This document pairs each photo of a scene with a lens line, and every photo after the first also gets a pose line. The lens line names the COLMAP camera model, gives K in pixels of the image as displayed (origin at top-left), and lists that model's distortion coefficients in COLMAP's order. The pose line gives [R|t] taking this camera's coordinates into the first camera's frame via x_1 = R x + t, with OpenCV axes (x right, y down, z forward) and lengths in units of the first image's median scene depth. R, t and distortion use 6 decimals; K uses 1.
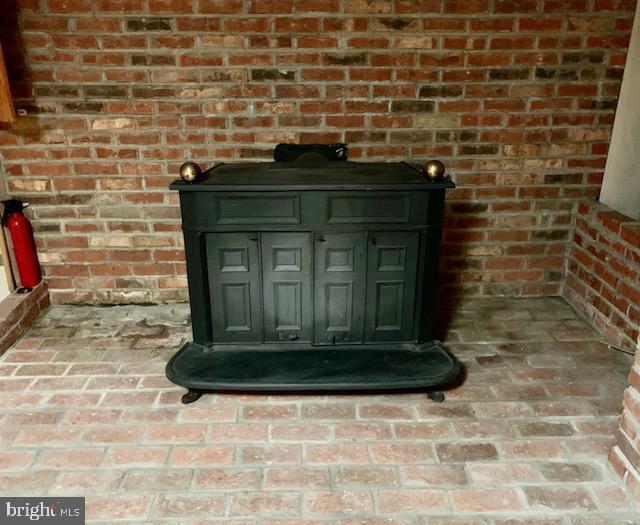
lens RADIAL K [[543.5, 0, 318.7], [0, 543.5, 262.0], [0, 0, 1]] dist [0.005869, 0.002225]
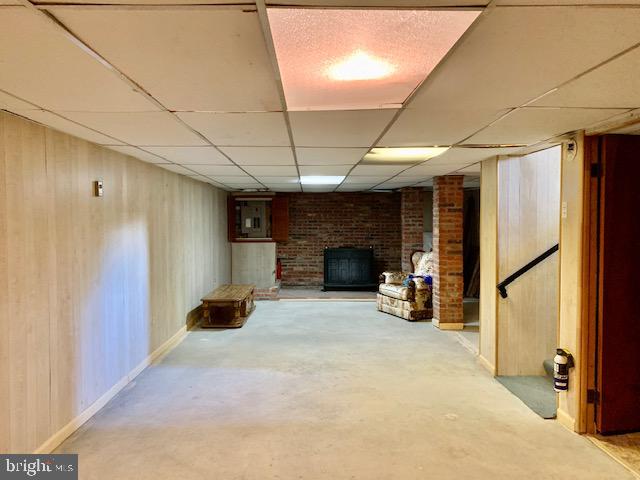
lens RADIAL K [[485.8, 0, 319.8], [0, 485.8, 239.1], [0, 0, 1]] dist [-0.000342, -0.000003]
pose [[0.999930, 0.003897, -0.011154, -0.192450], [-0.007373, 0.943500, -0.331290, 1.066004], [0.009233, 0.331349, 0.943463, -2.825080]]
